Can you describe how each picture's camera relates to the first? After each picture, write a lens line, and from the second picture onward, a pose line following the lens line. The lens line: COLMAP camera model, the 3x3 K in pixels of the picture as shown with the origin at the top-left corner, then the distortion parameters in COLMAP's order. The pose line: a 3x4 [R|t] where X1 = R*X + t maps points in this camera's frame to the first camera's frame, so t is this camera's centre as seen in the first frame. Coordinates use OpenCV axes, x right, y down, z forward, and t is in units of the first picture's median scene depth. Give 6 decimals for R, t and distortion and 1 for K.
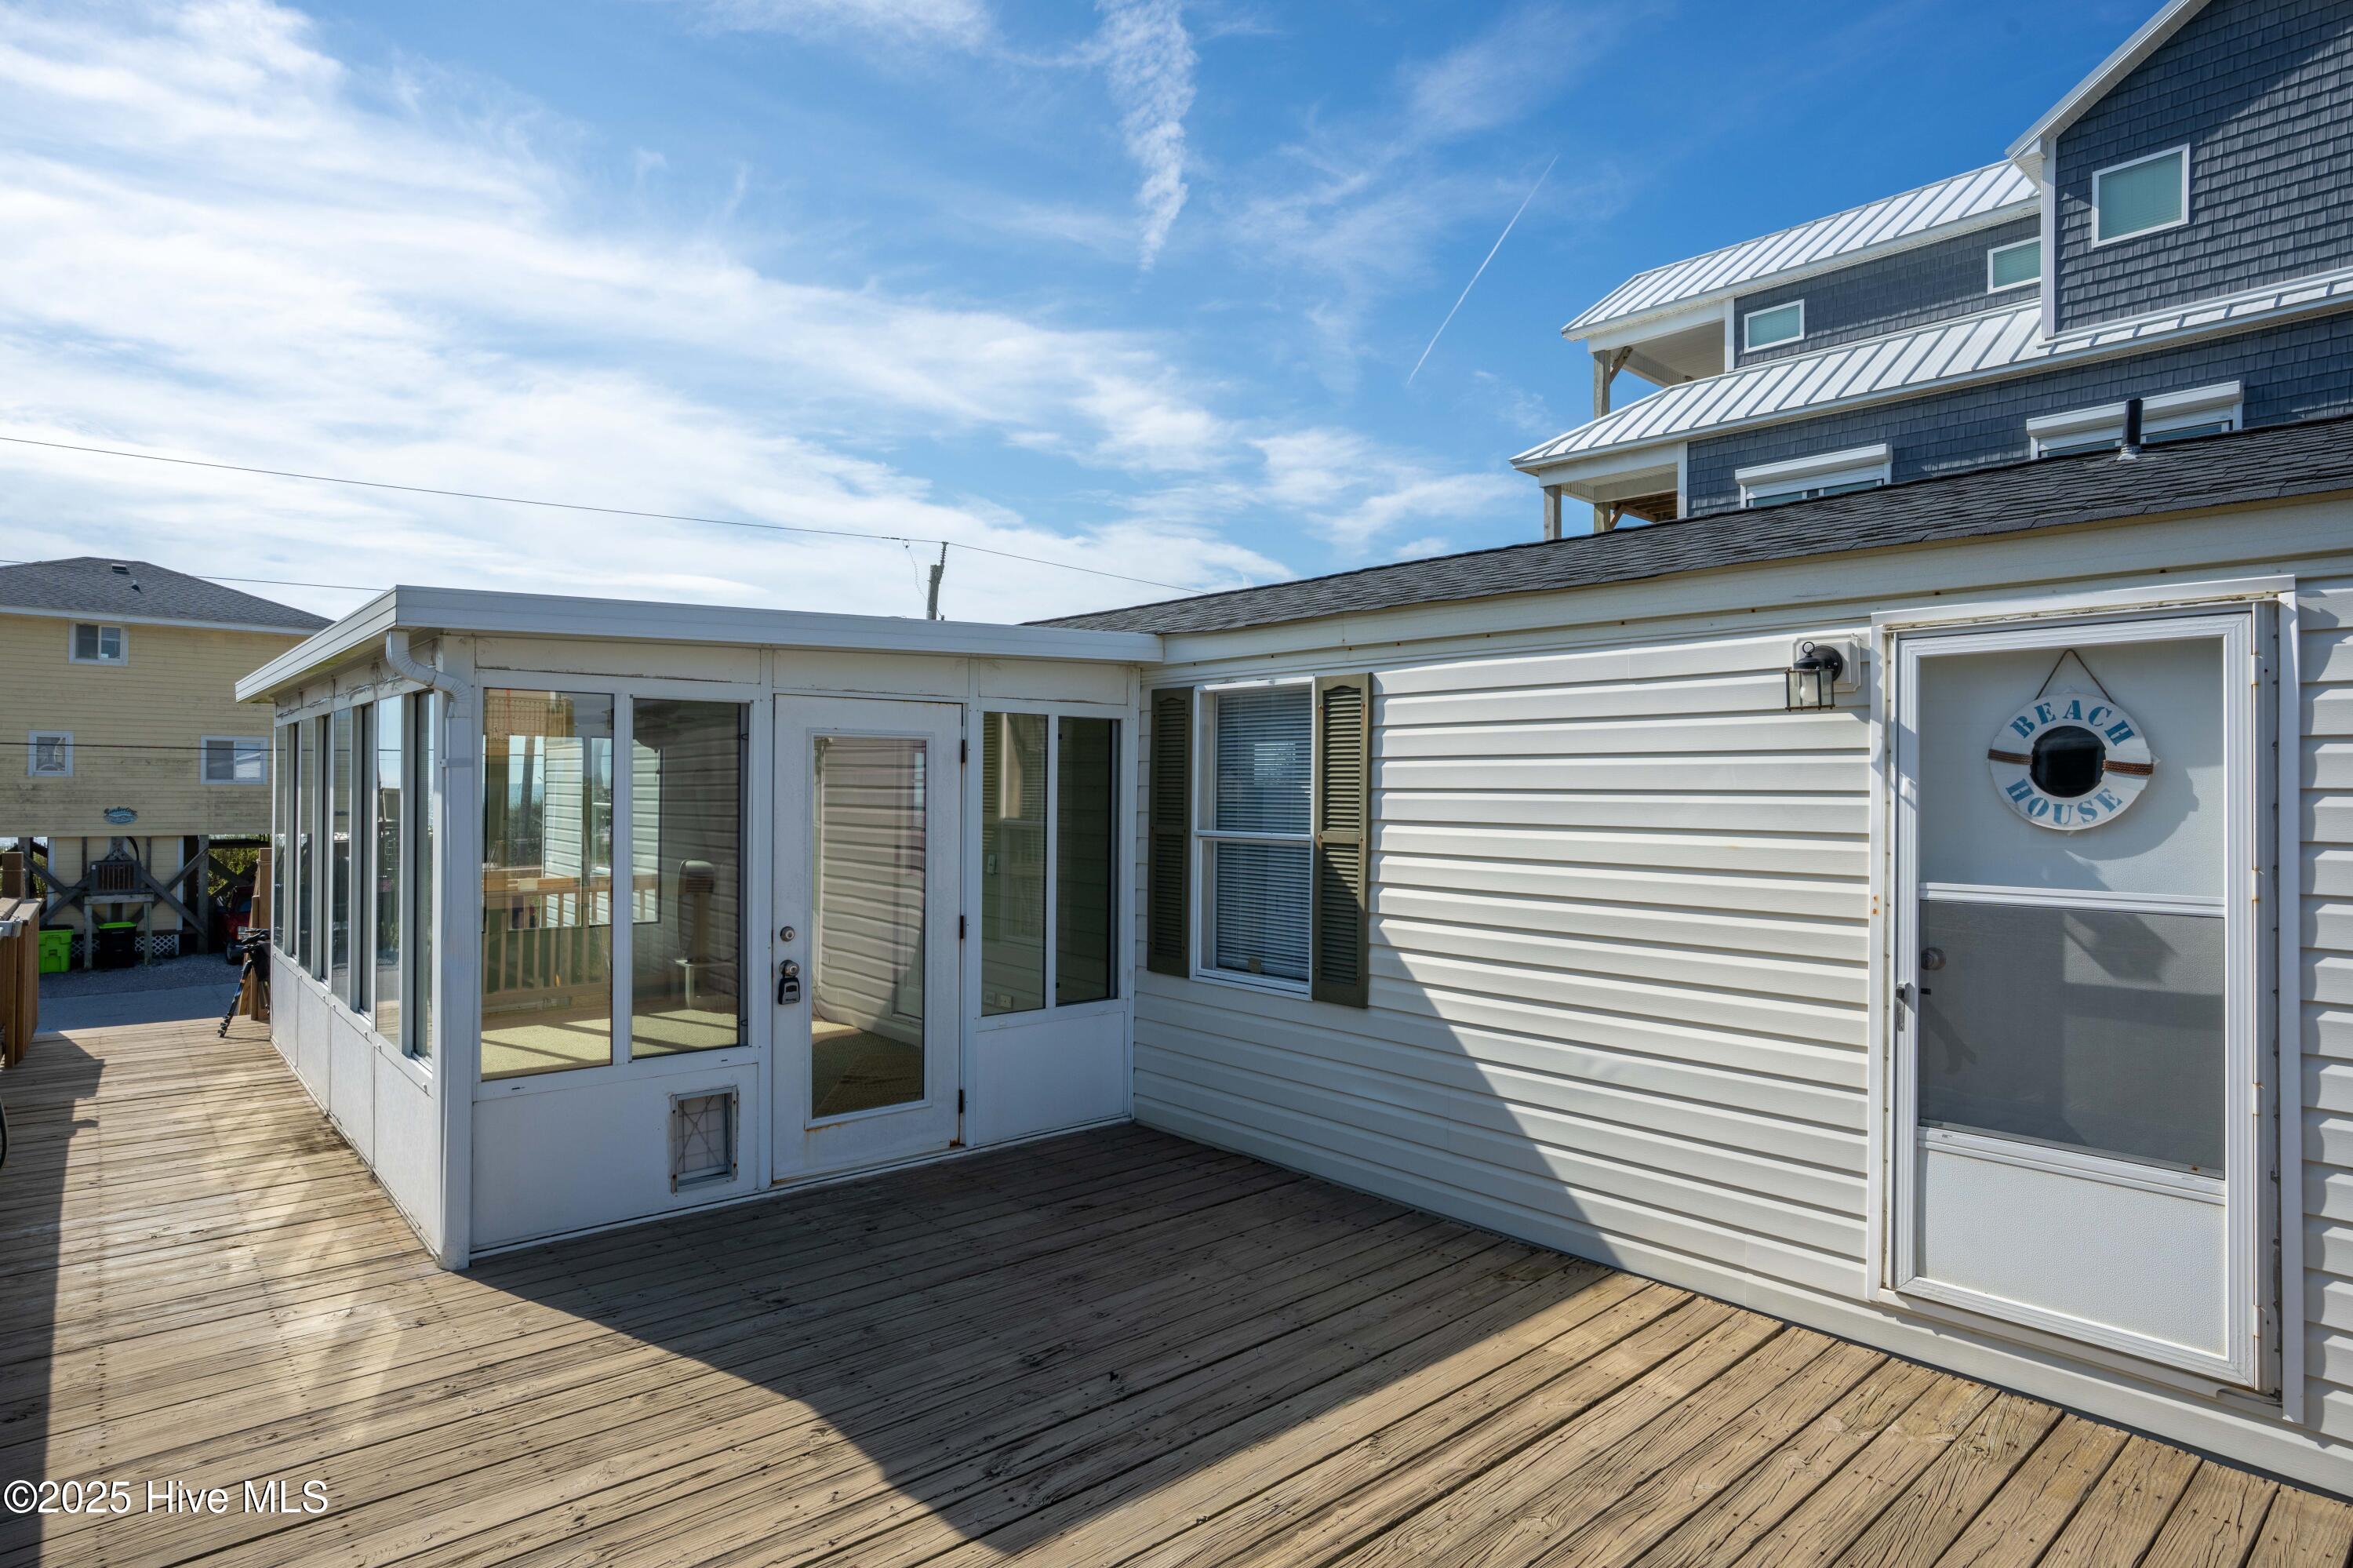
lens RADIAL K [[1275.9, 0, 1186.6], [0, 1275.9, 785.8], [0, 0, 1]] dist [-0.057828, 0.040073]
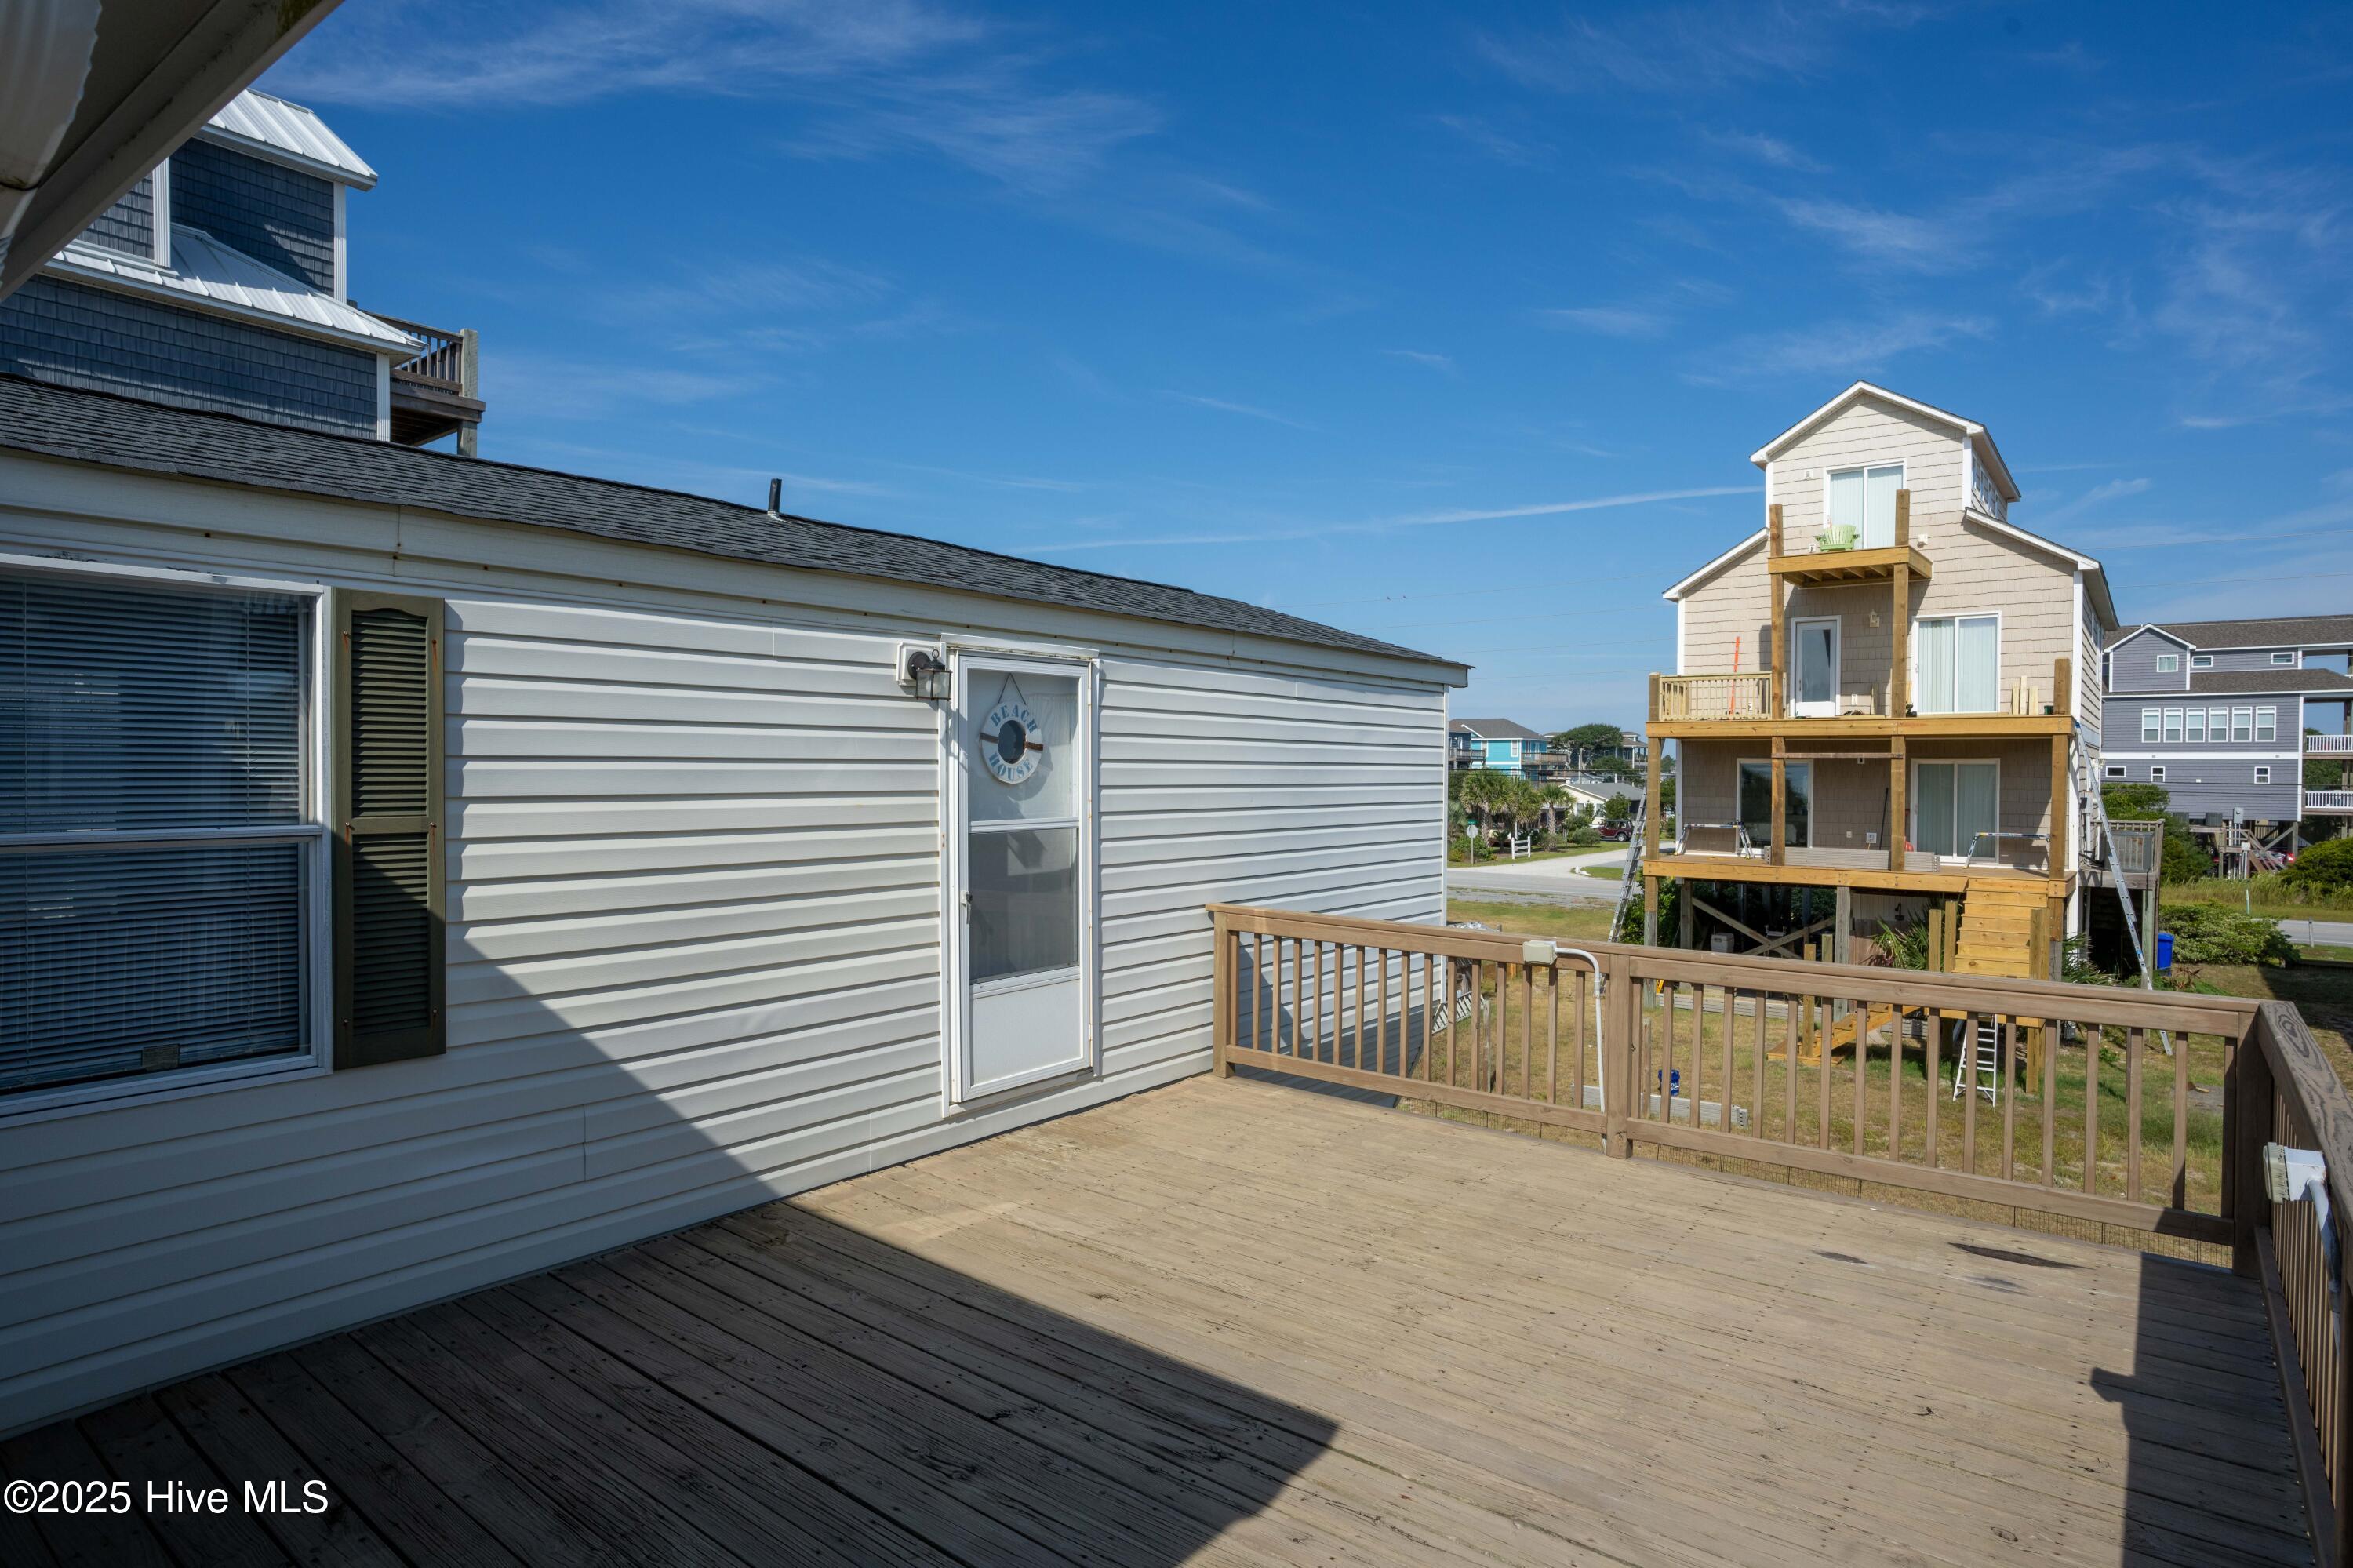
lens RADIAL K [[1275.9, 0, 1186.6], [0, 1275.9, 785.8], [0, 0, 1]] dist [-0.057828, 0.040073]
pose [[-0.177896, -0.025366, 0.983722, -0.932208], [-0.011275, 0.999655, 0.023738, -0.003542], [-0.983985, -0.006869, -0.178121, 1.012419]]
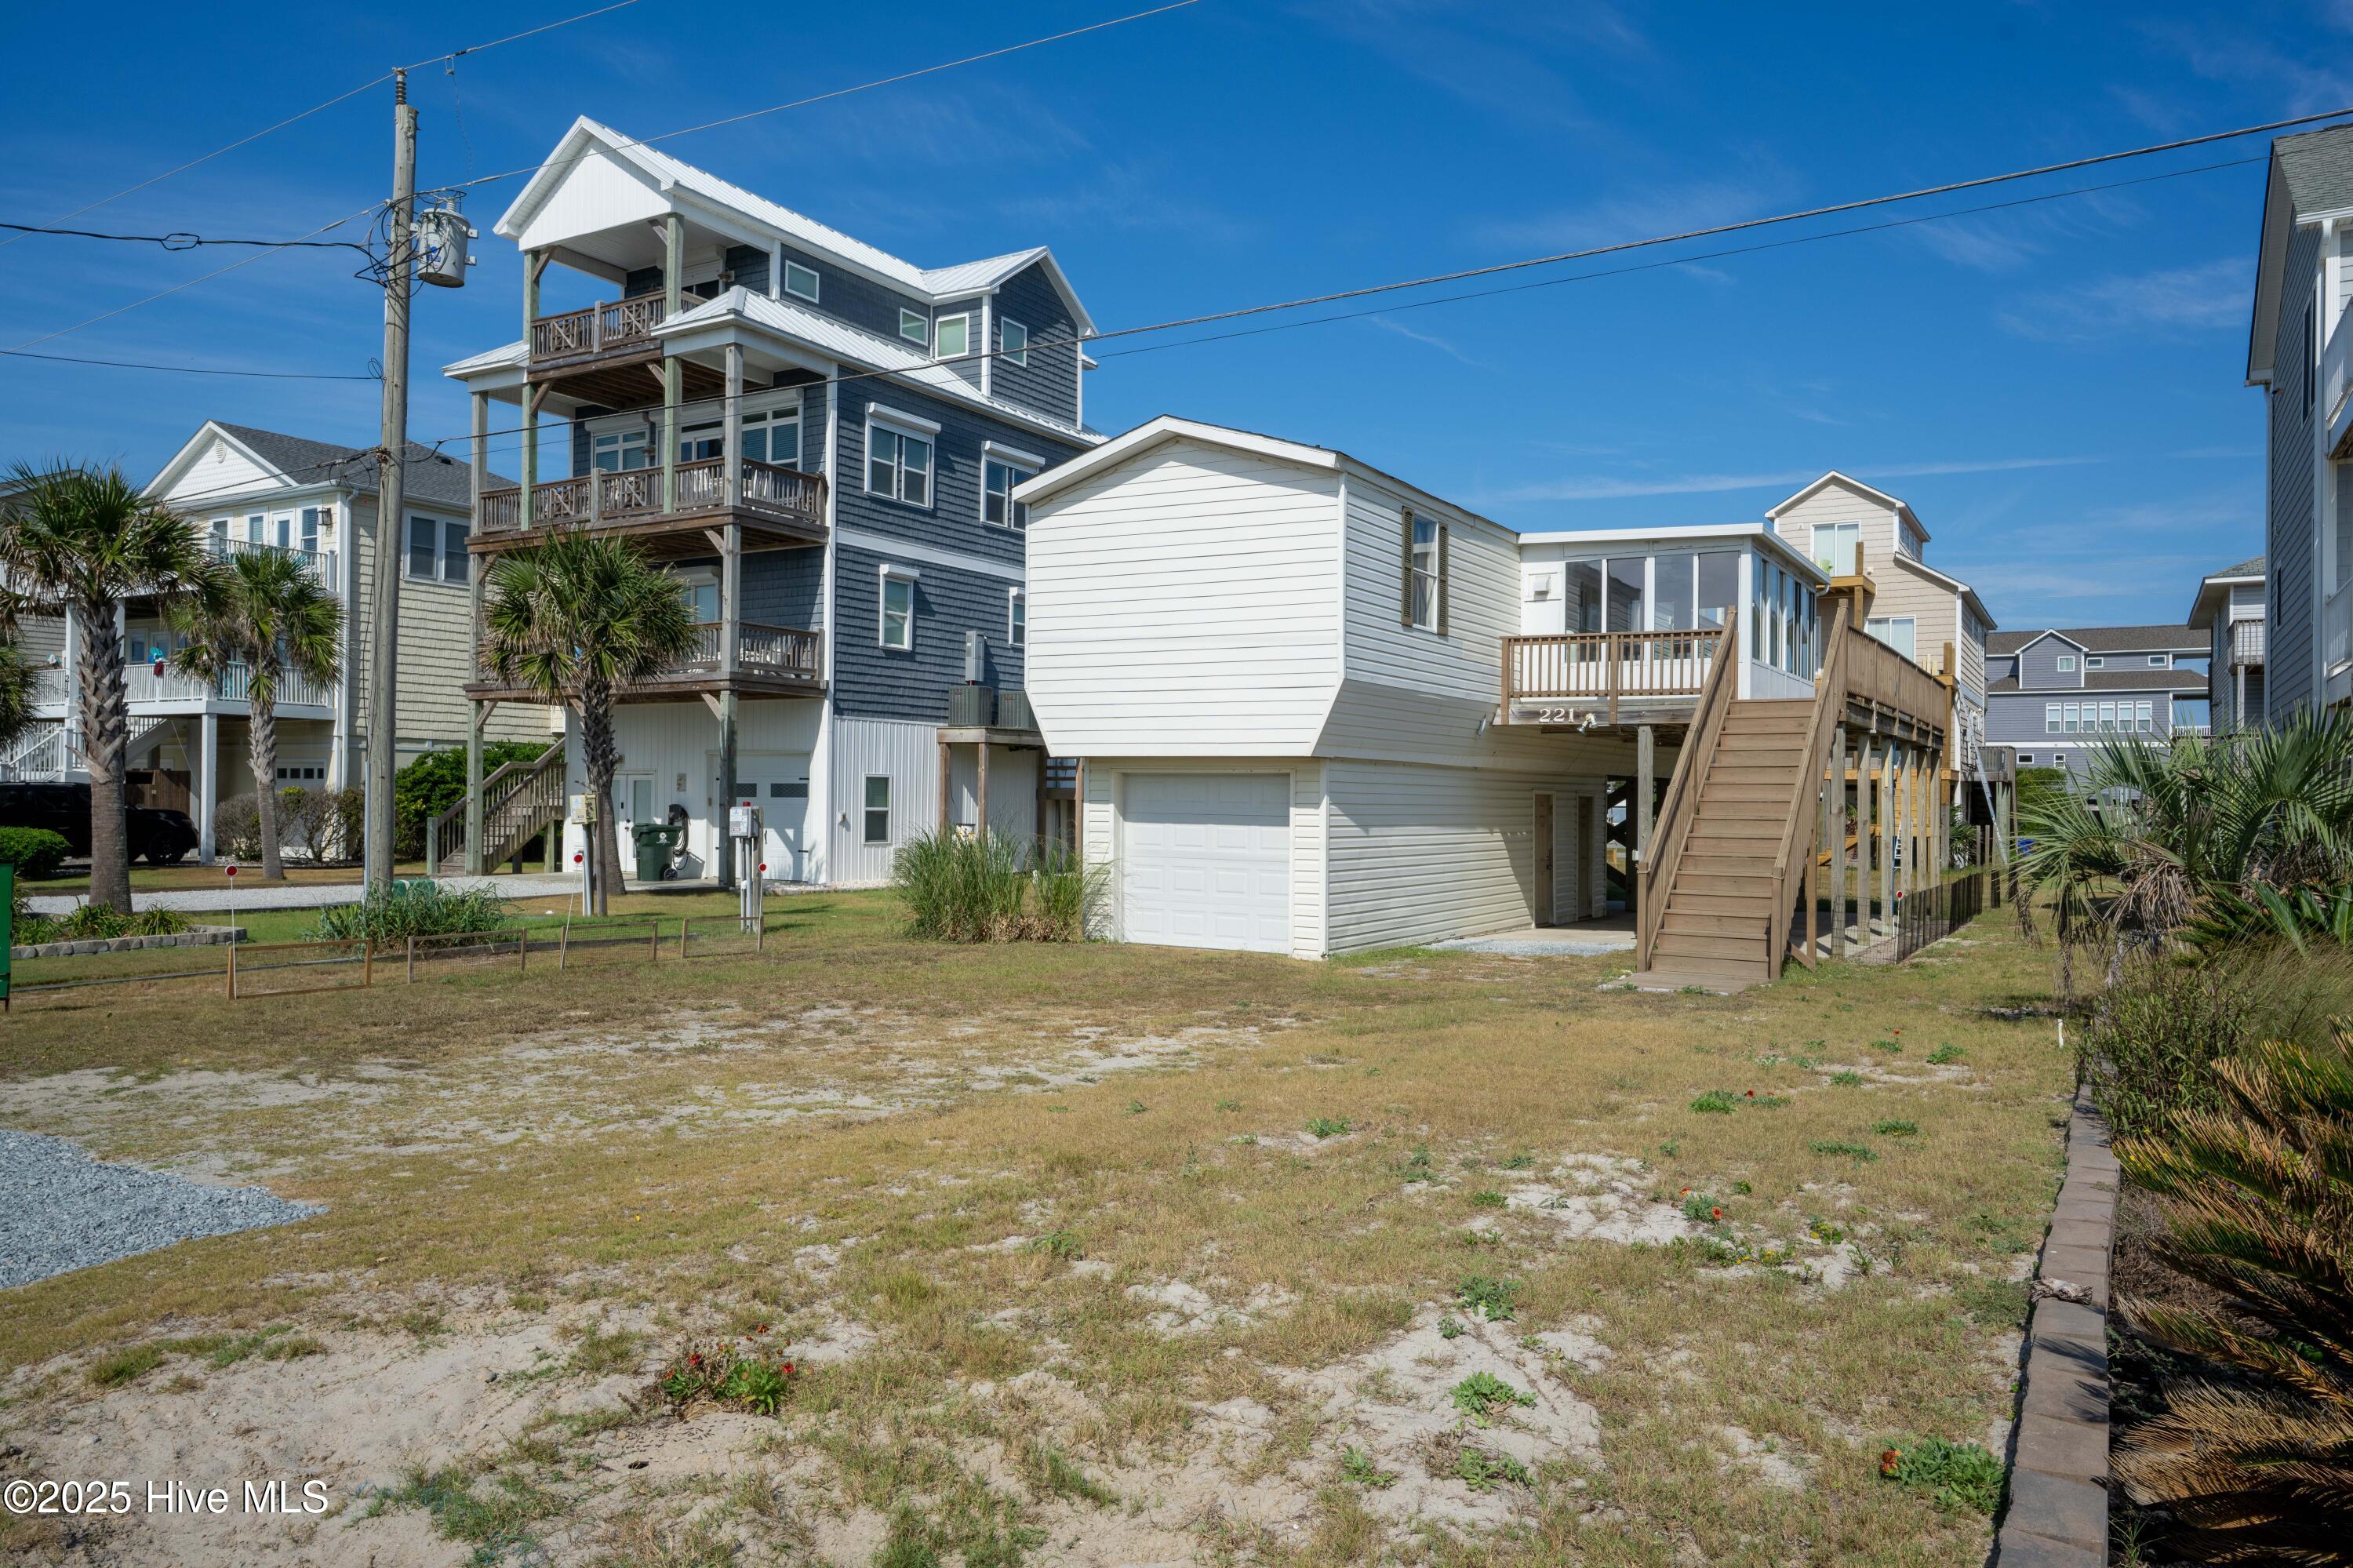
lens RADIAL K [[1616.6, 0, 1176.5], [0, 1616.6, 784.0], [0, 0, 1]] dist [-0.007740, 0.039855]
pose [[-0.307012, -0.003096, 0.951701, -1.178306], [-0.017714, 0.999840, -0.002462, 0.031577], [-0.951541, -0.017614, -0.307018, 1.230656]]
